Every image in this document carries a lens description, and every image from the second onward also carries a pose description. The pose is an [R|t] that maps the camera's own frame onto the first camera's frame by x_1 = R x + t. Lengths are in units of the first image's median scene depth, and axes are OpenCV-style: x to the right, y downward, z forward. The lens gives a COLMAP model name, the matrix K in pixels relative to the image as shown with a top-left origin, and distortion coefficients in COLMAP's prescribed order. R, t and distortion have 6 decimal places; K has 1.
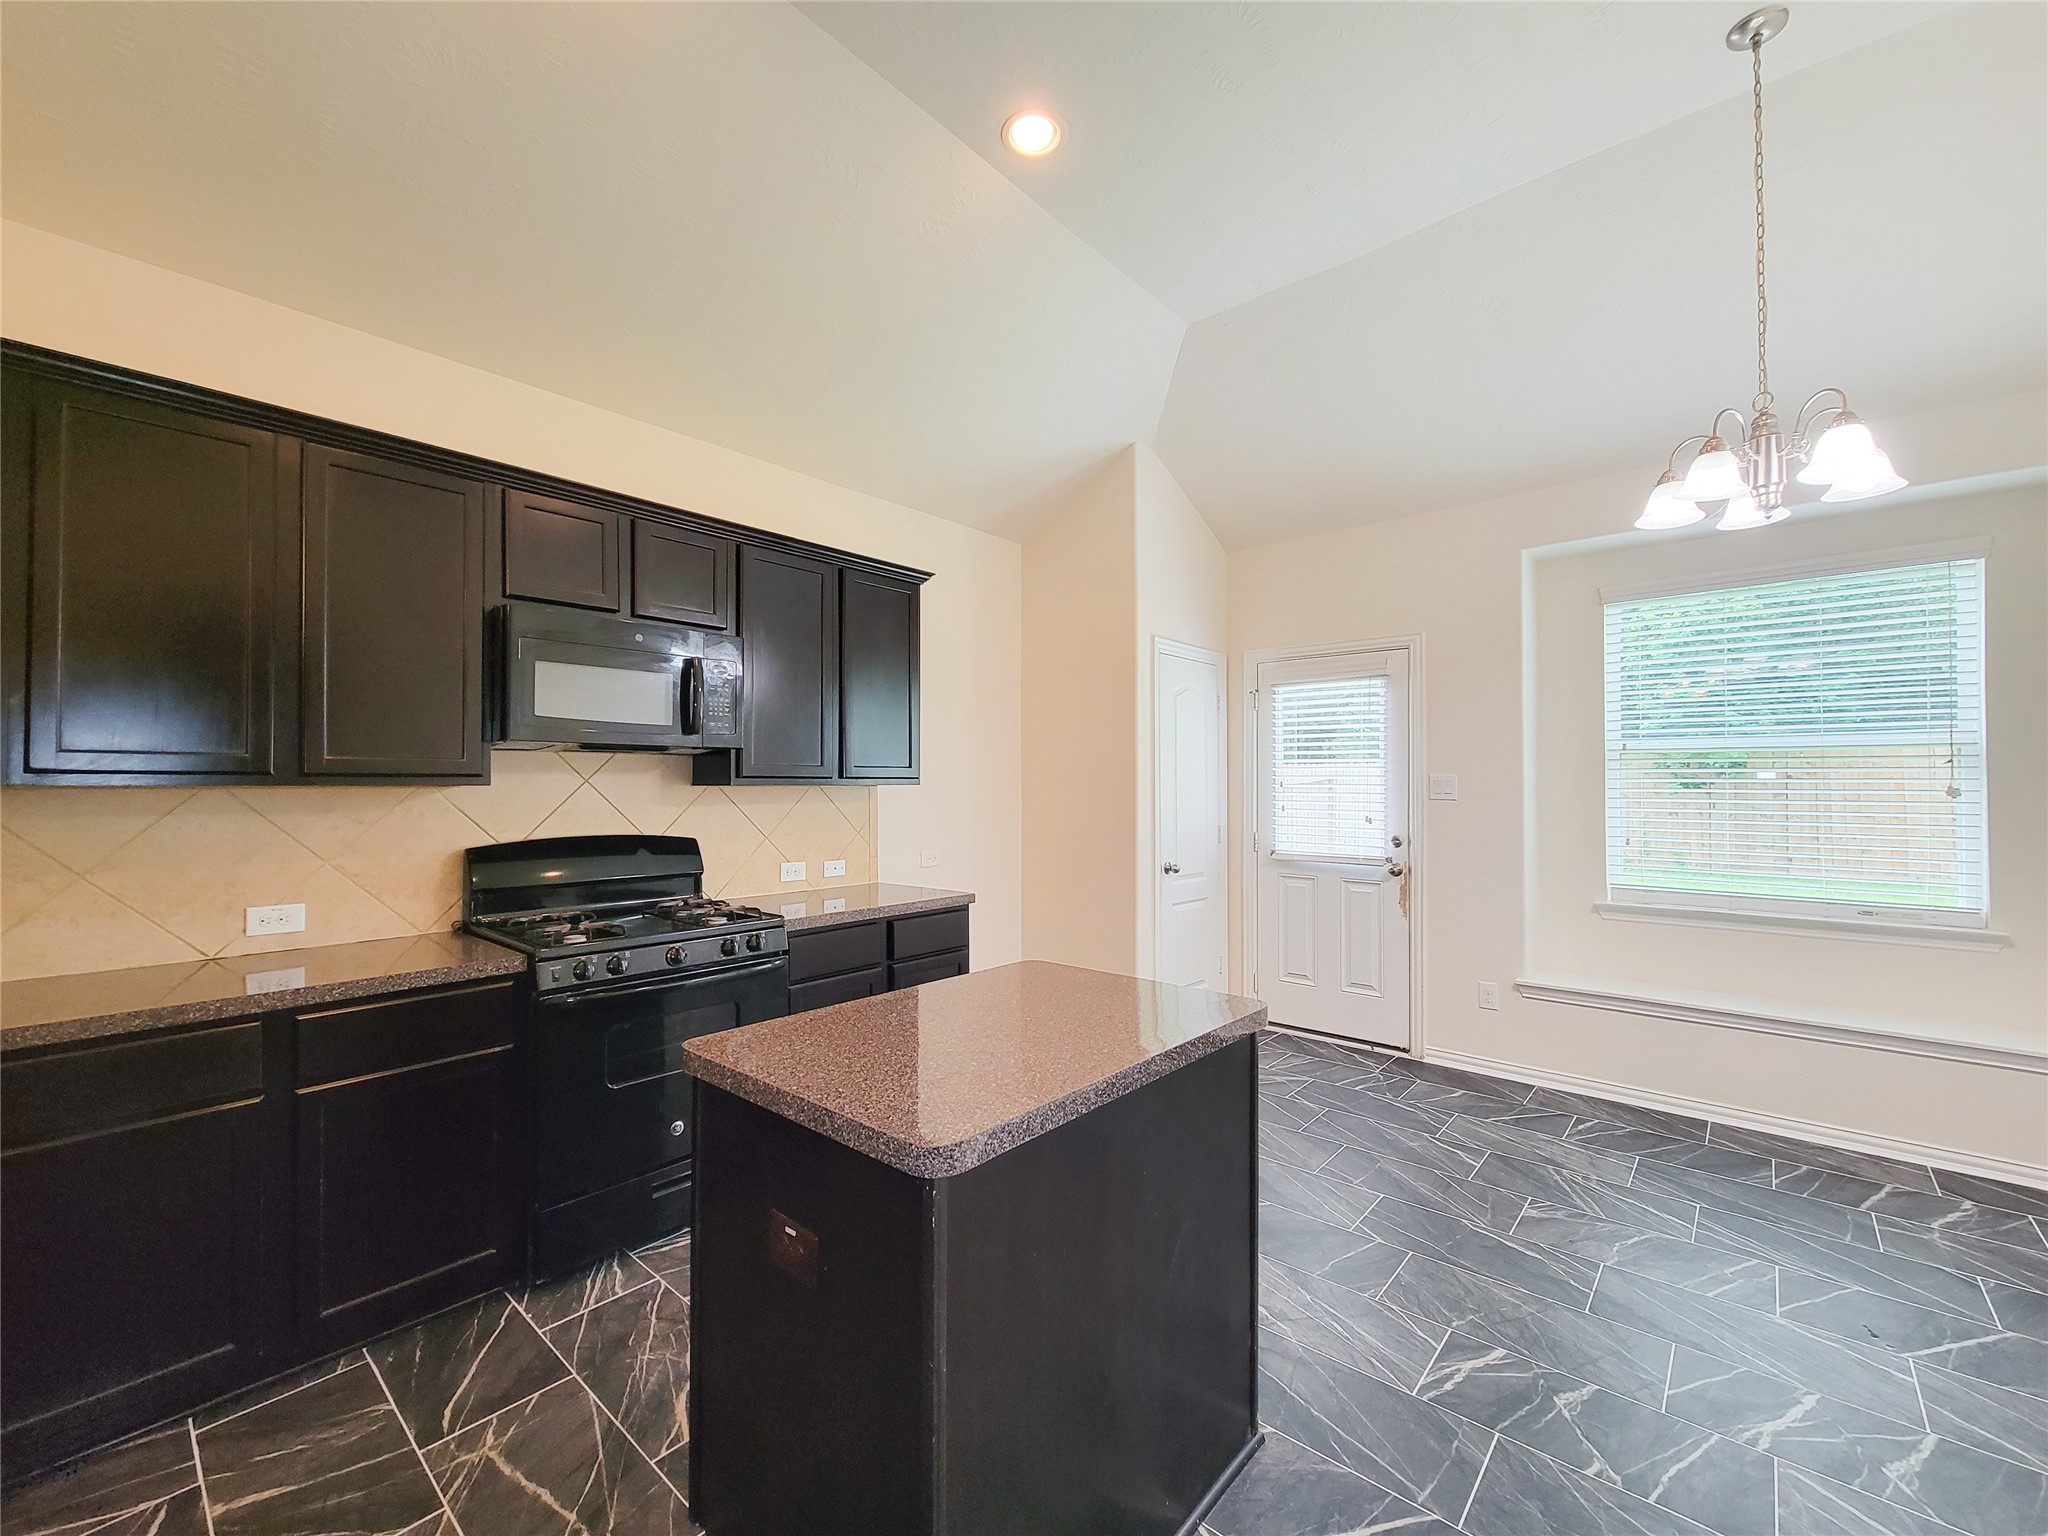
lens RADIAL K [[834.2, 0, 1027.7], [0, 834.2, 776.5], [0, 0, 1]] dist [-0.001277, -0.000583]
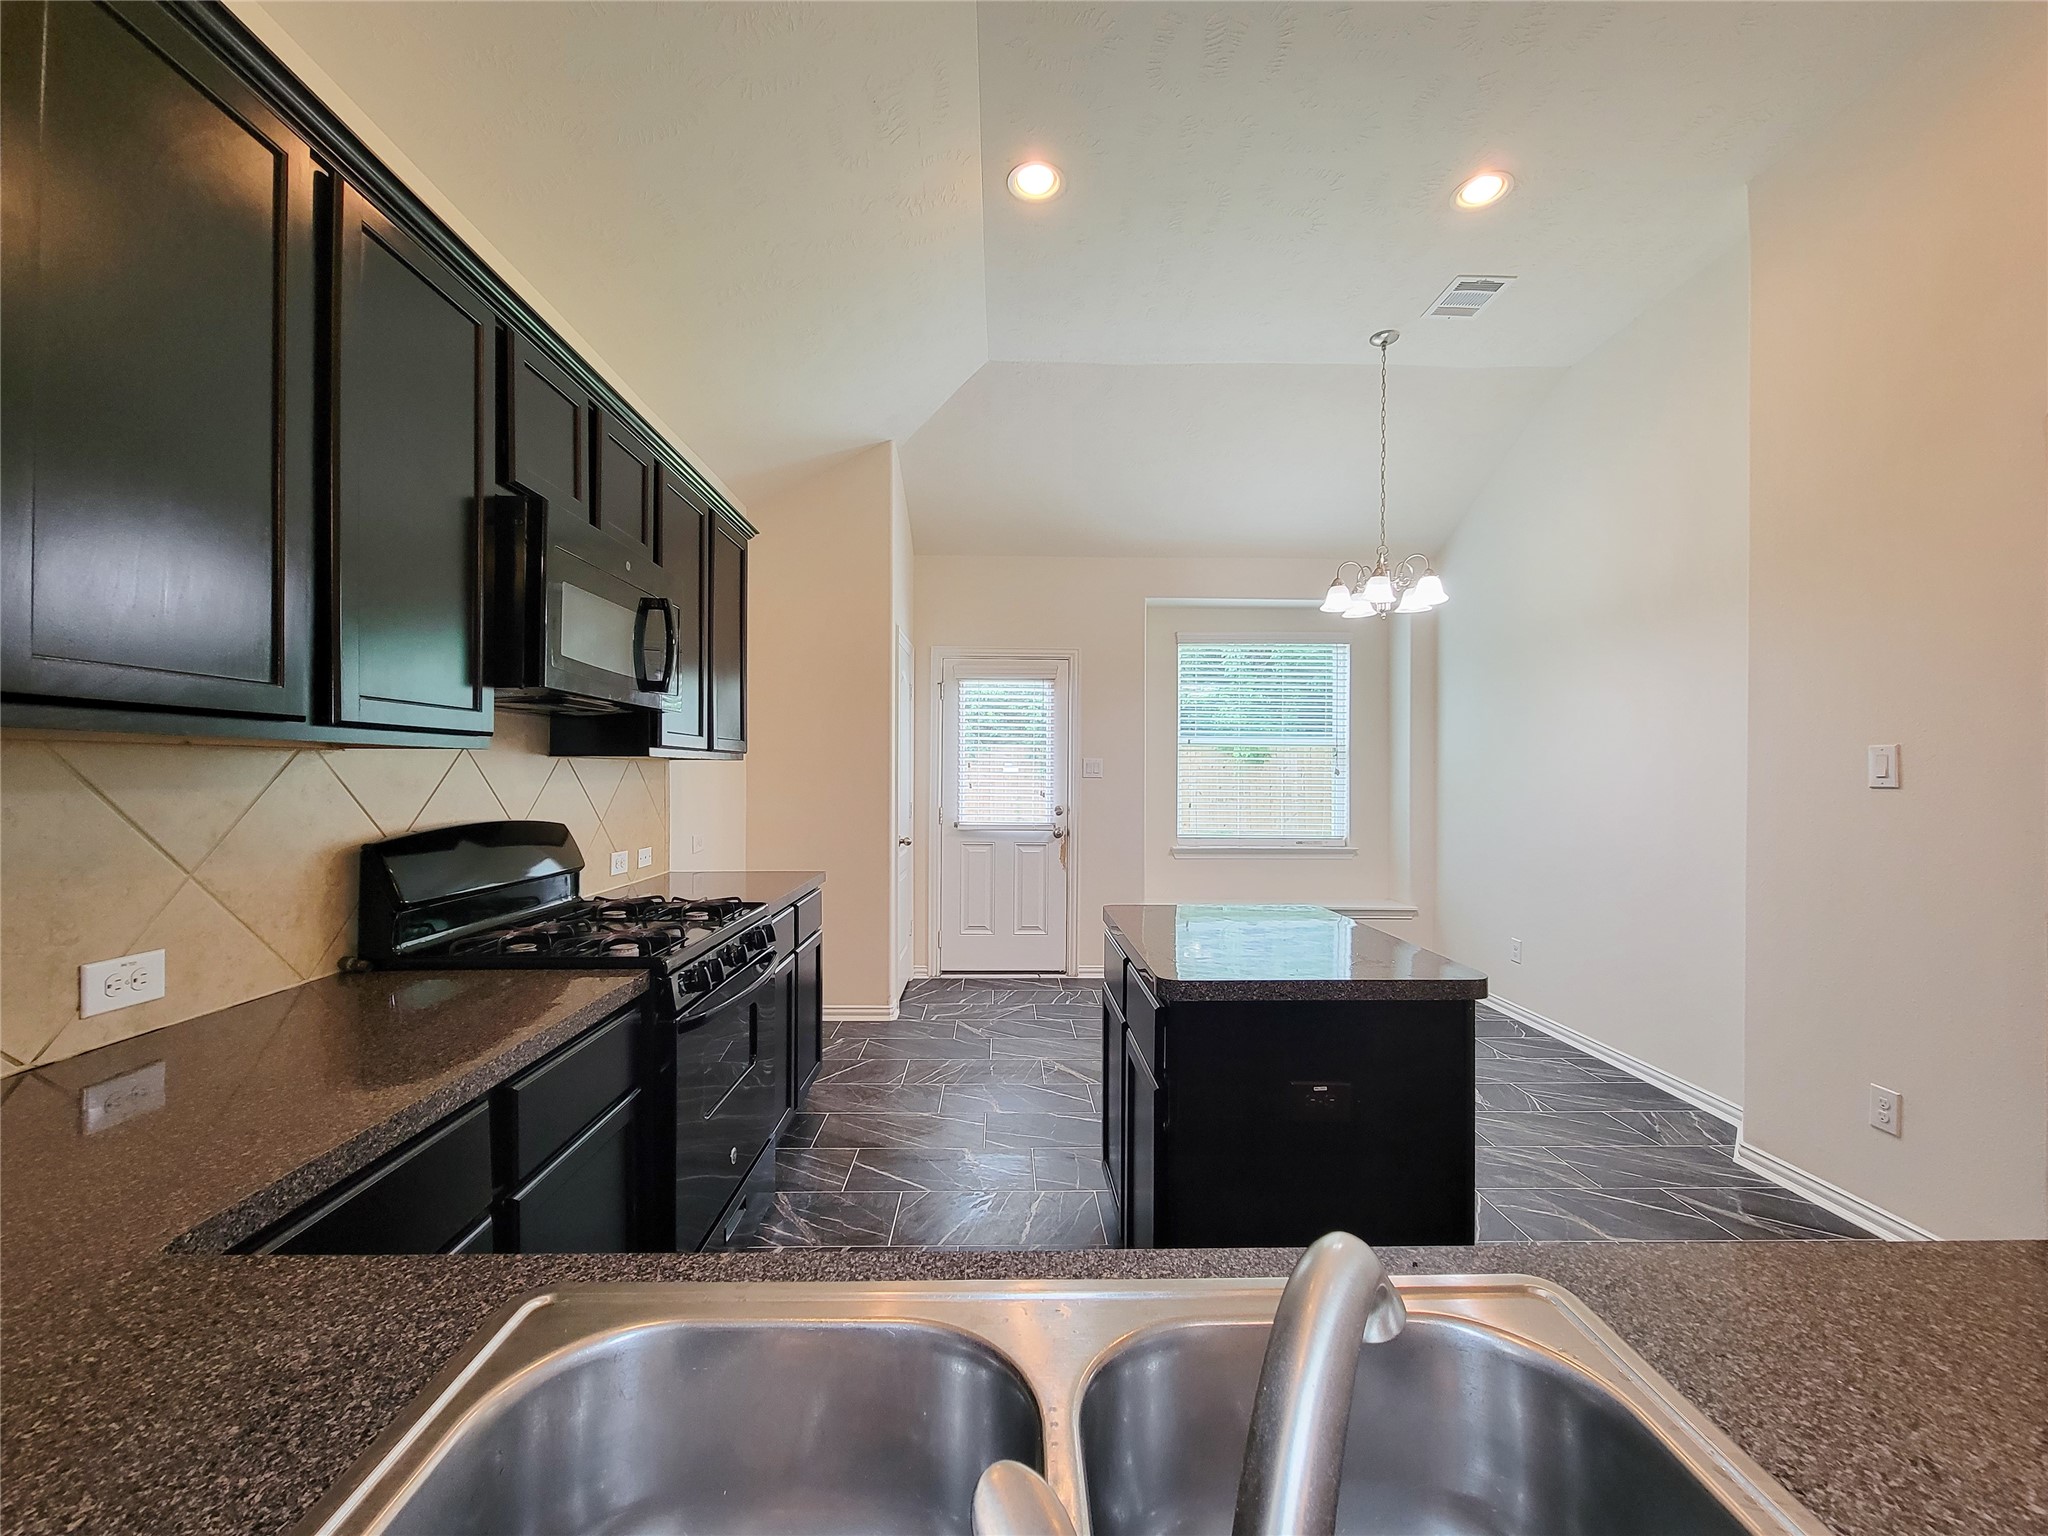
lens RADIAL K [[833.2, 0, 1007.2], [0, 833.2, 771.2], [0, 0, 1]] dist [-0.000021, -0.000020]
pose [[0.740091, 0.006184, 0.672479, -0.660250], [-0.013282, 0.999897, 0.005422, 0.016739], [-0.672376, -0.012945, 0.740096, 0.156458]]
